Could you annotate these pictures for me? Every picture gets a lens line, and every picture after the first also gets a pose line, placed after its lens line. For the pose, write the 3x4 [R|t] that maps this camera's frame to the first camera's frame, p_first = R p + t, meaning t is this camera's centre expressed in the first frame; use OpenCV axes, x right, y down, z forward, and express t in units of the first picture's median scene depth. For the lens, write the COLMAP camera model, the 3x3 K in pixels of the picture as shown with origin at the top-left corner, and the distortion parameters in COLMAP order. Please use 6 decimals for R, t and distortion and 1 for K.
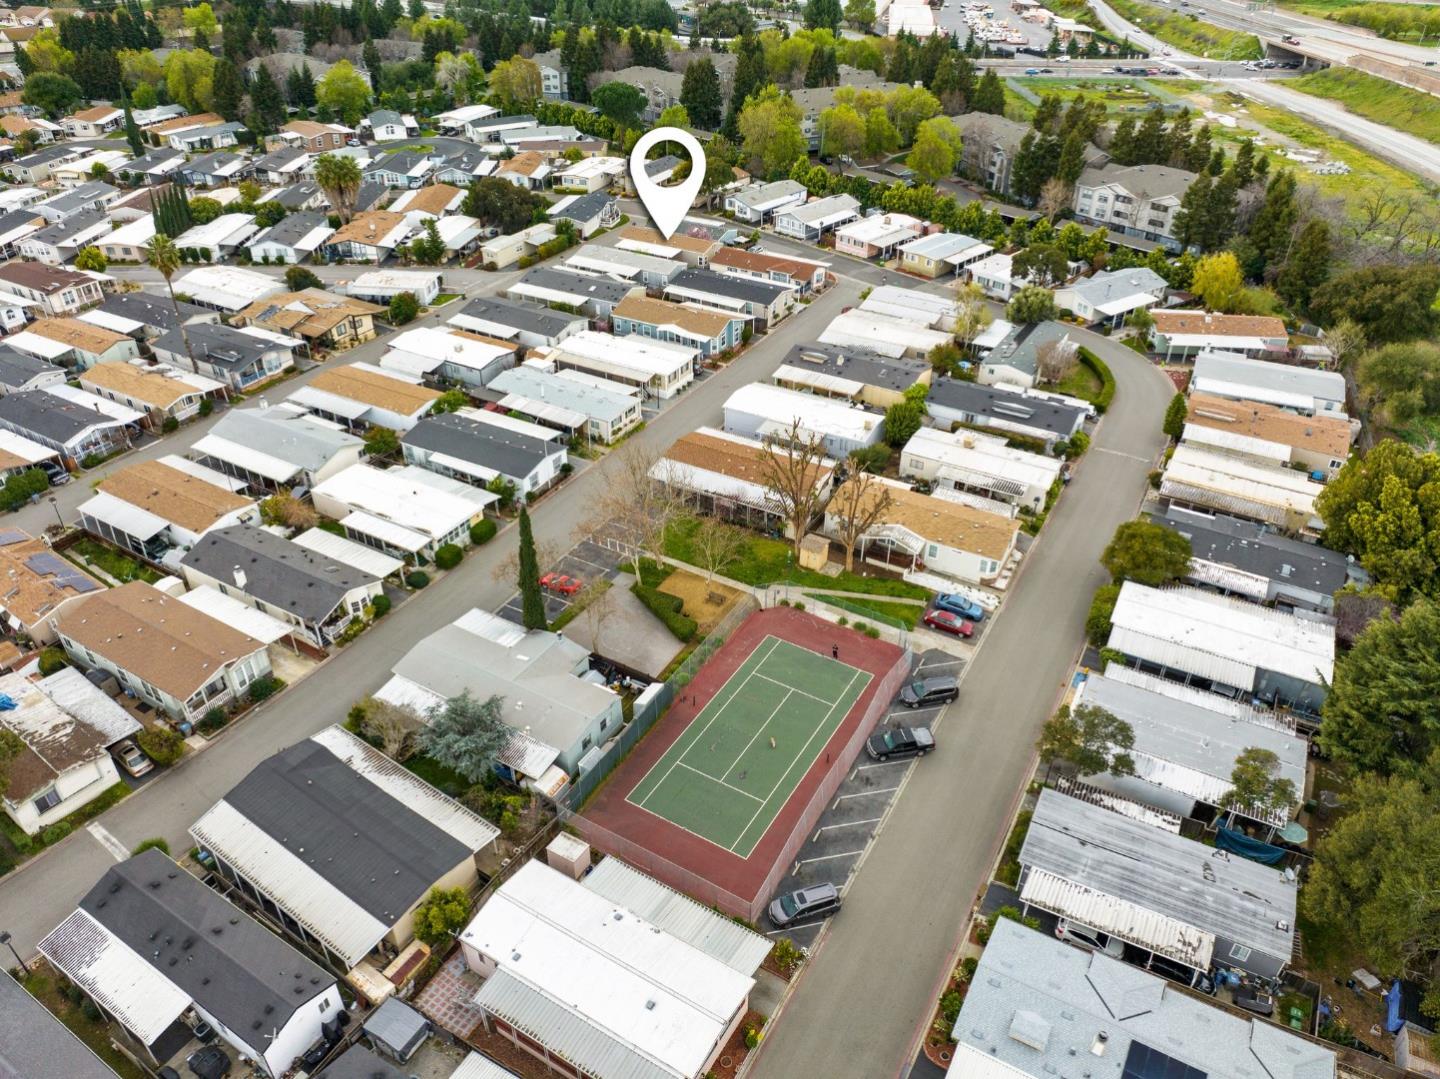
lens RADIAL K [[1011.6, 0, 720.0], [0, 1011.6, 539.5], [0, 0, 1]] dist [-0.031861, 0.002804]
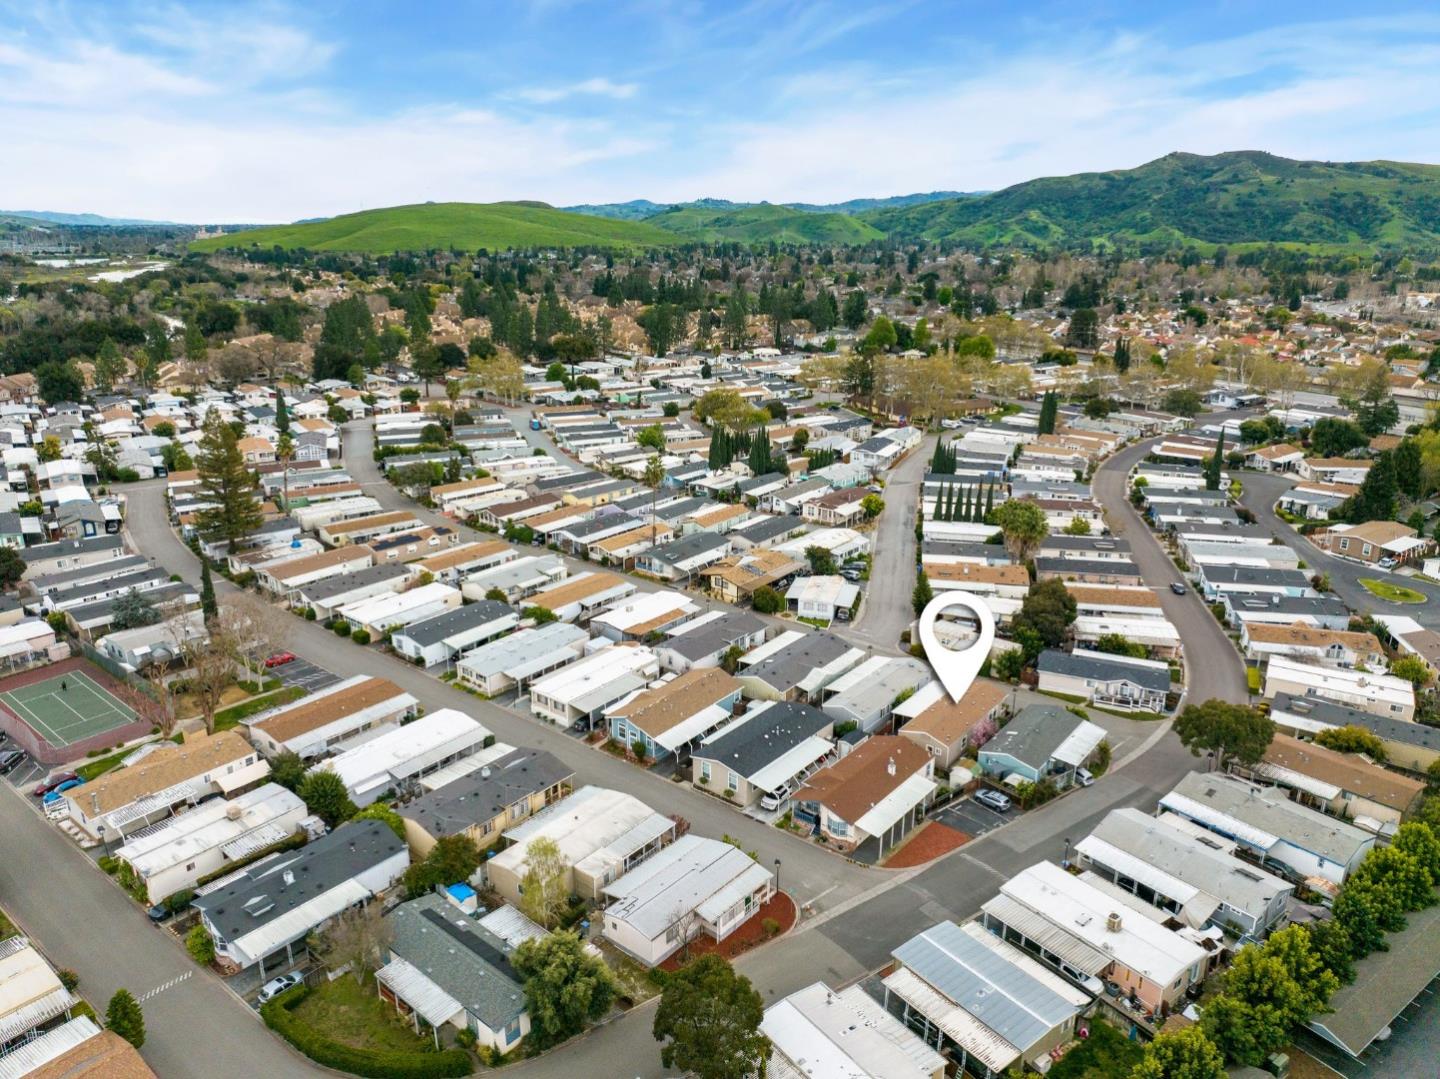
lens RADIAL K [[1011.6, 0, 720.0], [0, 1011.6, 539.5], [0, 0, 1]] dist [-0.031861, 0.002804]
pose [[-0.166564, 0.289610, -0.942541, 0.647443], [-0.546213, 0.768728, 0.332729, -0.557581], [0.820919, 0.570249, 0.030146, 0.785805]]
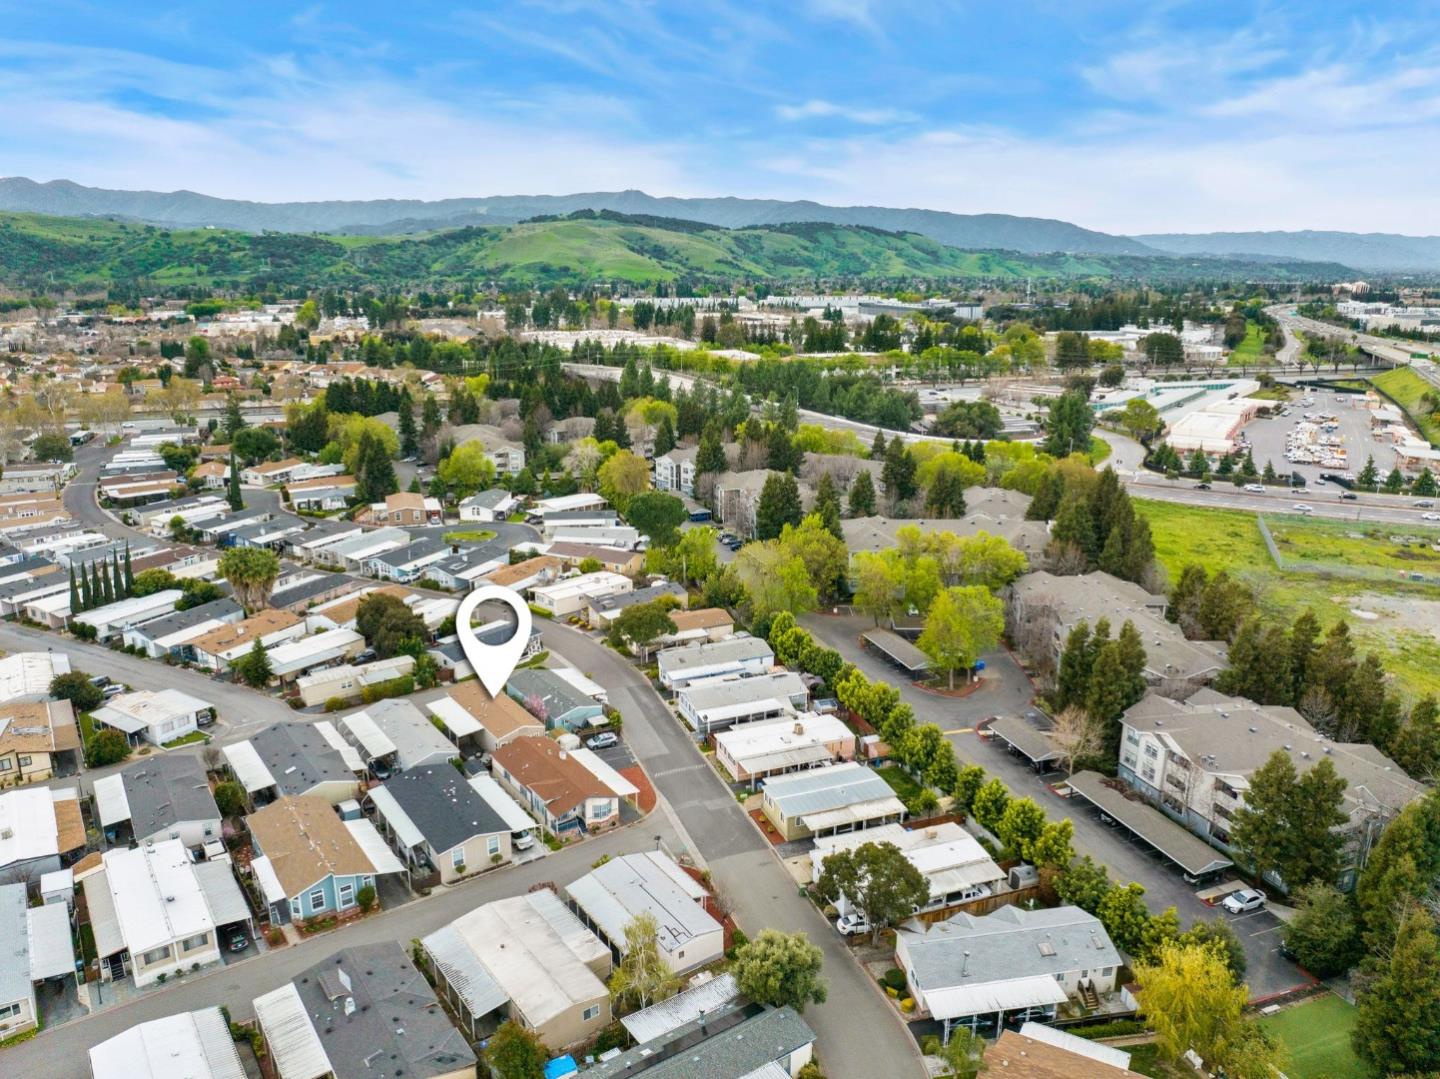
lens RADIAL K [[1011.6, 0, 720.0], [0, 1011.6, 539.5], [0, 0, 1]] dist [-0.031861, 0.002804]
pose [[0.911327, 0.109858, -0.396755, 0.408054], [-0.231887, 0.933292, -0.274214, -0.251900], [0.340164, 0.341901, 0.876009, 0.349072]]
